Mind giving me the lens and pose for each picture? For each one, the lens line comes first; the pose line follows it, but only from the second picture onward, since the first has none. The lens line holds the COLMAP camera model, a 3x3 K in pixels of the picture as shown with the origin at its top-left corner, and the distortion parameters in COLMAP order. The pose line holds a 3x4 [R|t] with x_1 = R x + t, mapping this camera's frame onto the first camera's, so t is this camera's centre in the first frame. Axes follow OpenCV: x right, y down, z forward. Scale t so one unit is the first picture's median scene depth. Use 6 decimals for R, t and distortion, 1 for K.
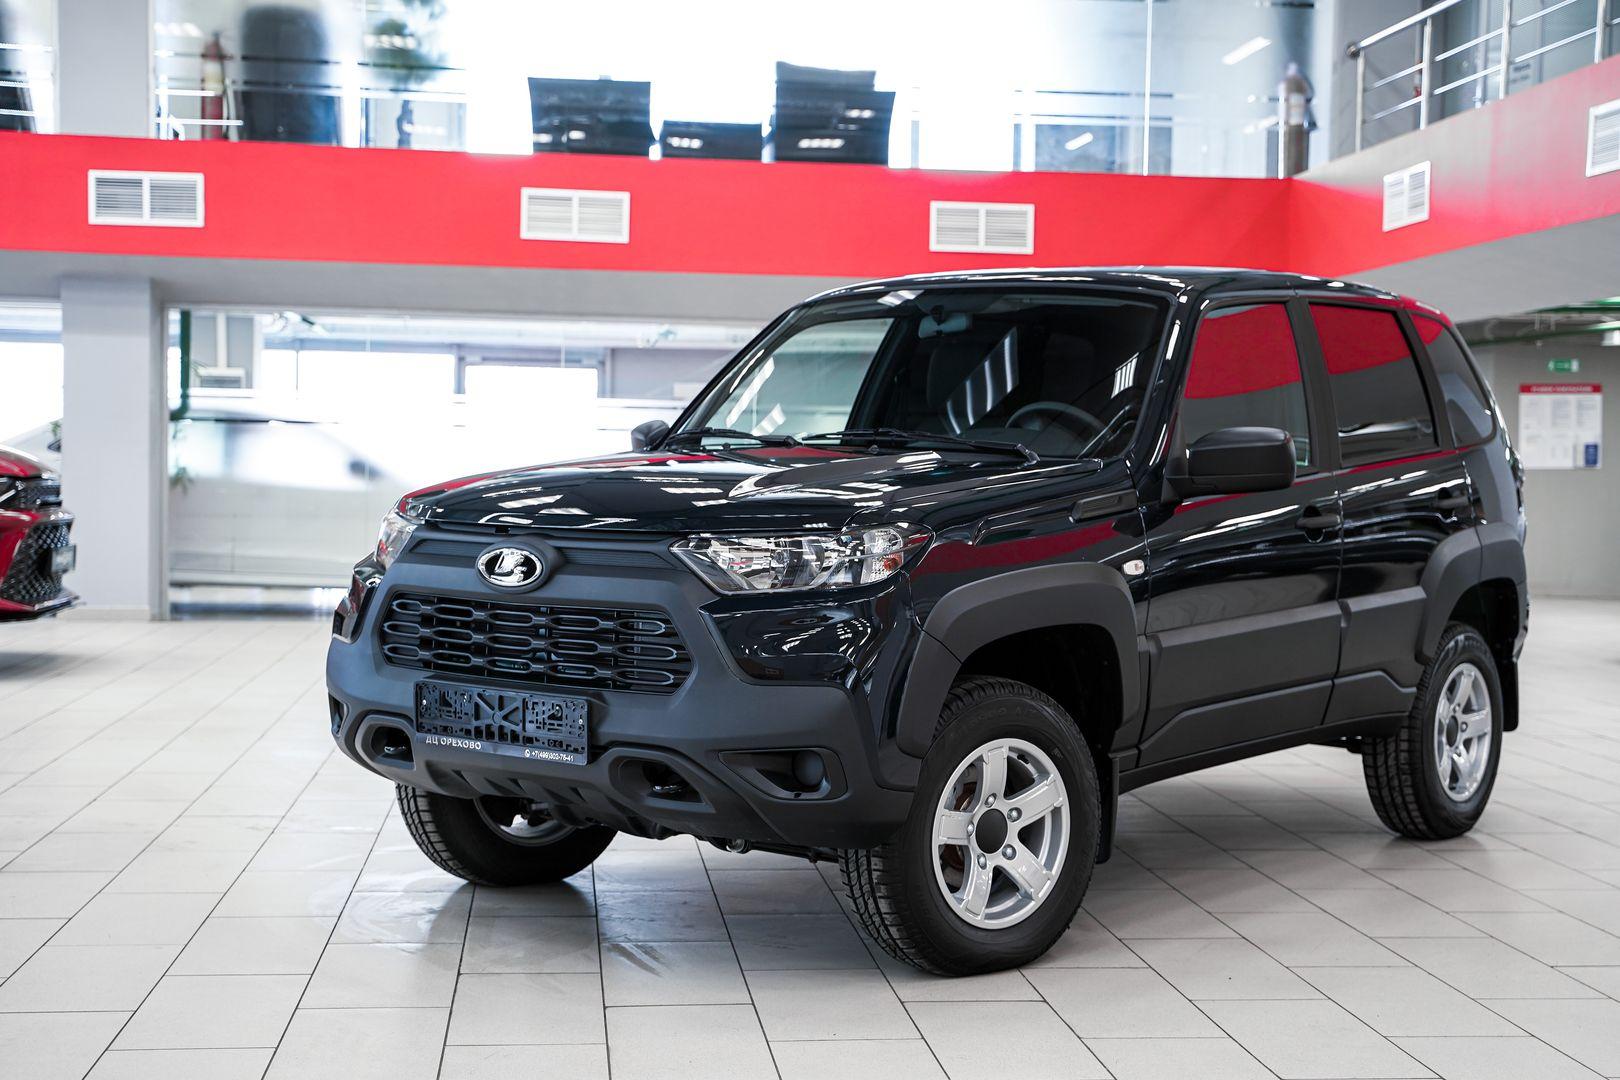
lens RADIAL K [[2176.8, 0, 810.0], [0, 2176.8, 540.0], [0, 0, 1]] dist [0.085042, 0.043052]
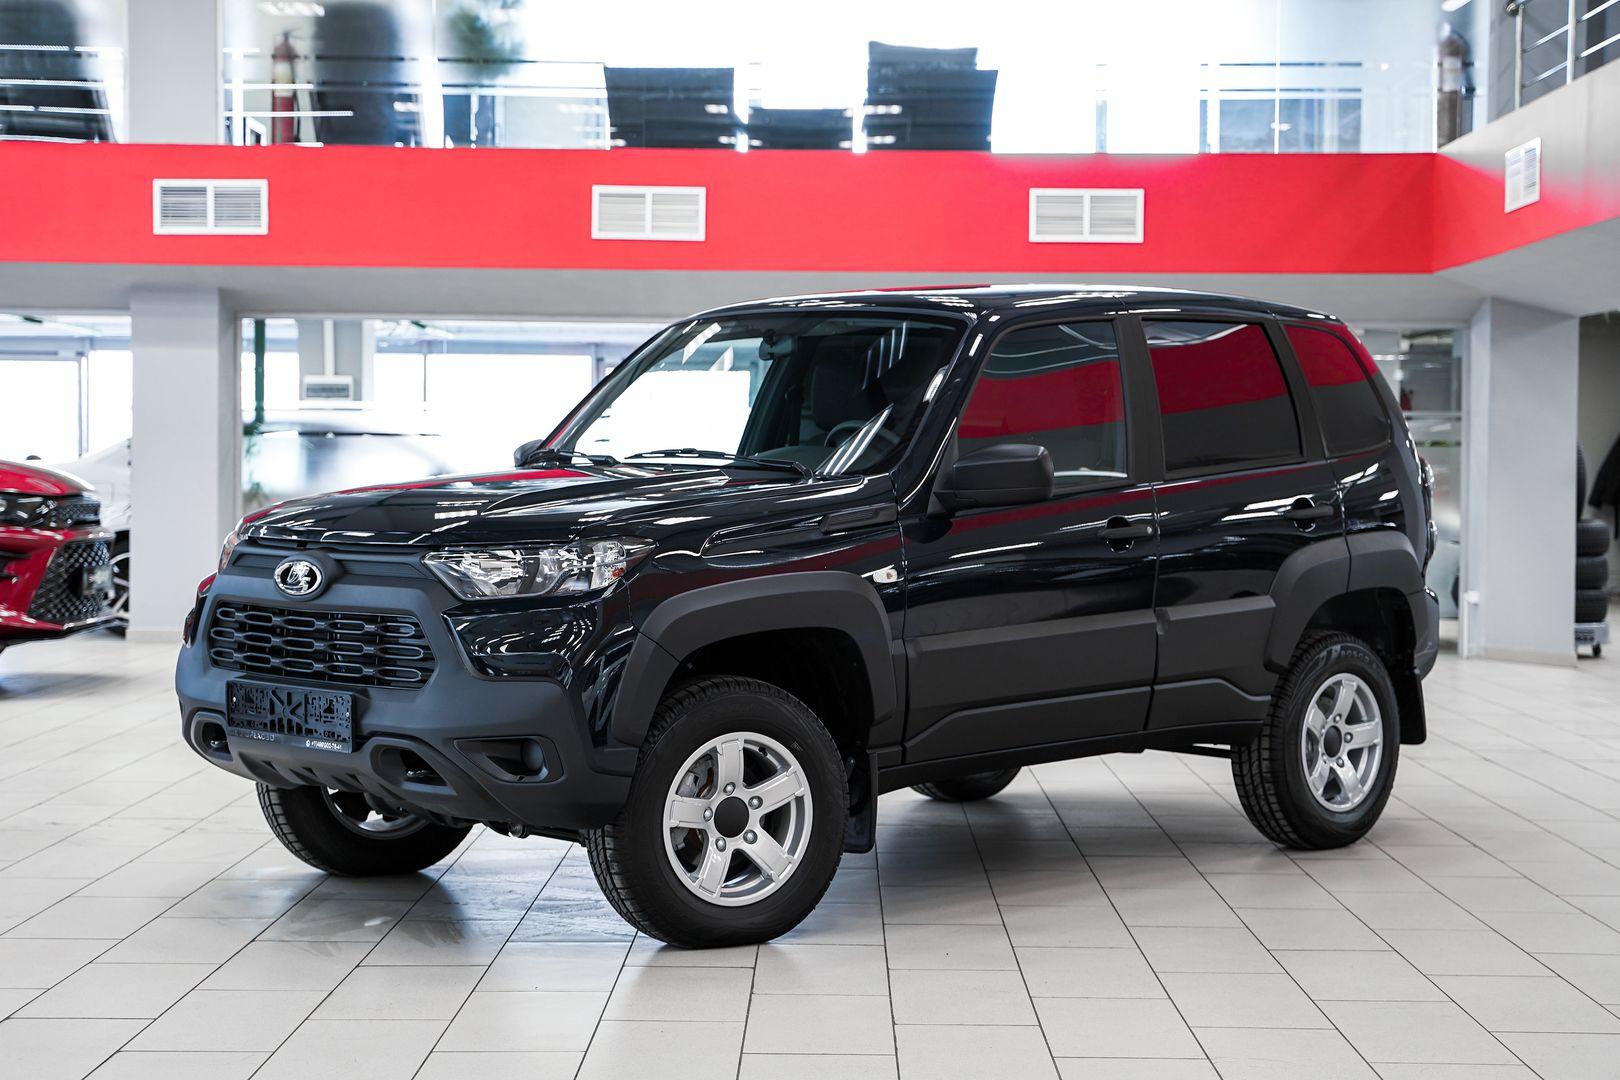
lens RADIAL K [[2599.8, 0, 813.9], [0, 2599.8, 515.9], [0, 0, 1]] dist [0.117810, -0.029866]
pose [[0.991666, -0.007108, -0.128636, 0.111217], [0.005000, 0.999848, -0.016699, 0.001681], [0.128735, 0.015916, 0.991551, -0.110723]]
